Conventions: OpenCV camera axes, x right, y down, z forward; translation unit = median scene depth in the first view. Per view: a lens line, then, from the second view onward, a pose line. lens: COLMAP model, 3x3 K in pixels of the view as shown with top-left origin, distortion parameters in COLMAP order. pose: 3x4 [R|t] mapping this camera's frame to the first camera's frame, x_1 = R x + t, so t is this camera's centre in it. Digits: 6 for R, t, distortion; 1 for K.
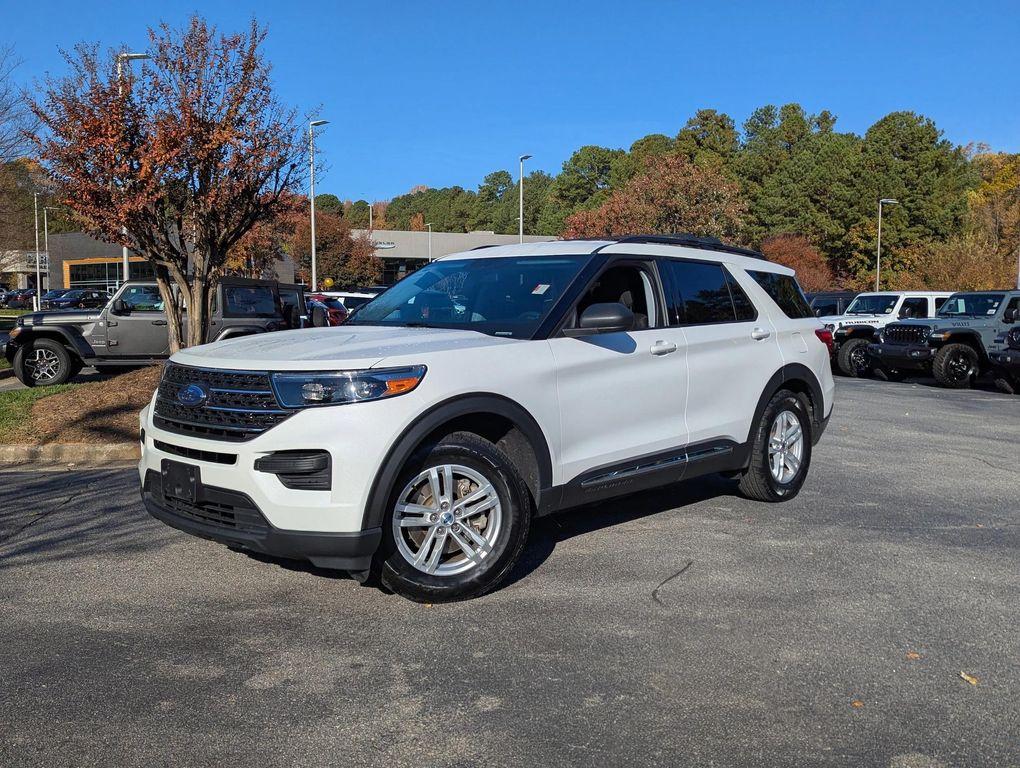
lens RADIAL K [[958.3, 0, 508.7], [0, 958.3, 365.7], [0, 0, 1]] dist [0.084861, -0.087976]
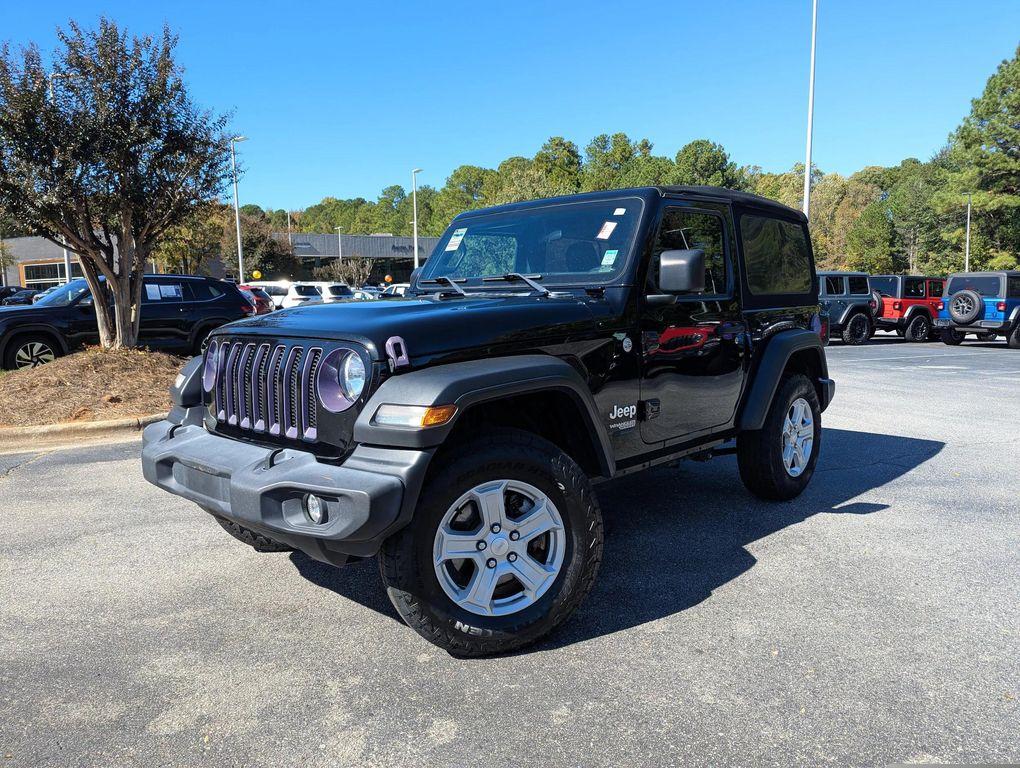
lens RADIAL K [[742.1, 0, 515.3], [0, 742.1, 379.3], [0, 0, 1]] dist [0.070903, -0.076256]
pose [[0.989220, -0.036182, 0.141897, -0.011037], [0.028644, 0.998086, 0.054807, -0.000034], [-0.143608, -0.050152, 0.988363, 0.091795]]
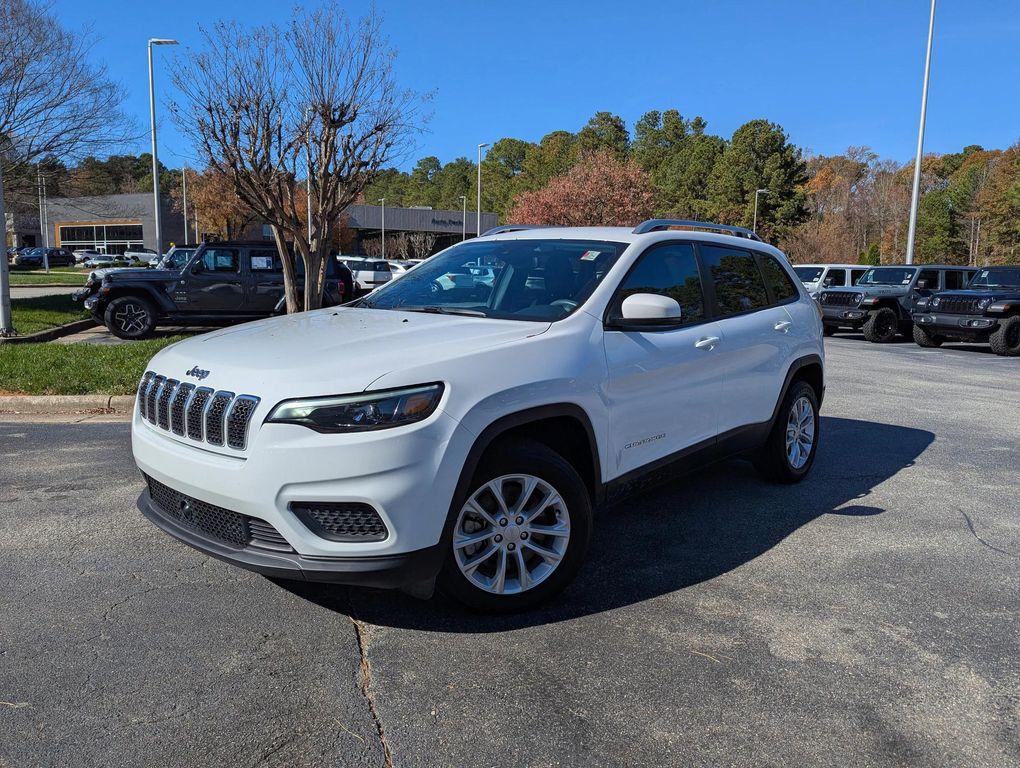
lens RADIAL K [[773.2, 0, 512.6], [0, 773.2, 370.2], [0, 0, 1]] dist [0.036273, -0.001209]
pose [[0.993578, 0.001506, 0.113138, -0.180577], [-0.009077, 0.997750, 0.066430, -0.005619], [-0.112783, -0.067031, 0.991356, 0.069107]]
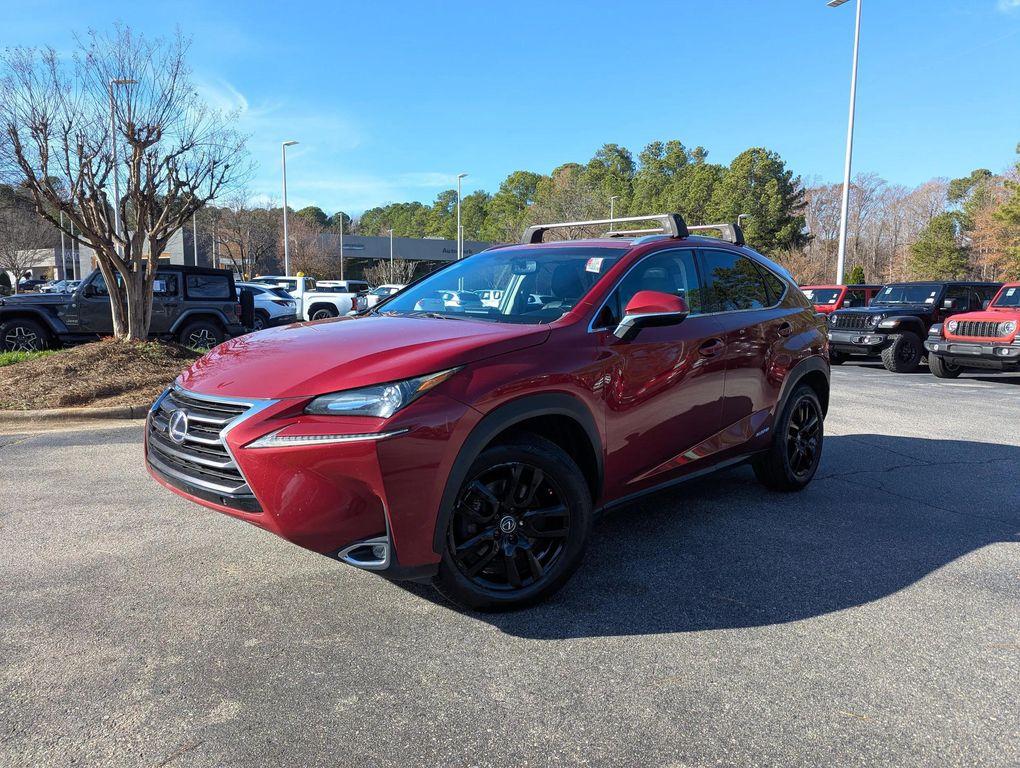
lens RADIAL K [[740.5, 0, 512.0], [0, 740.5, 372.8], [0, 0, 1]] dist [0.065289, -0.059378]
pose [[0.997676, -0.001547, 0.068116, 0.052884], [-0.001129, 0.999229, 0.039234, 0.002644], [-0.068125, -0.039220, 0.996906, 0.081405]]
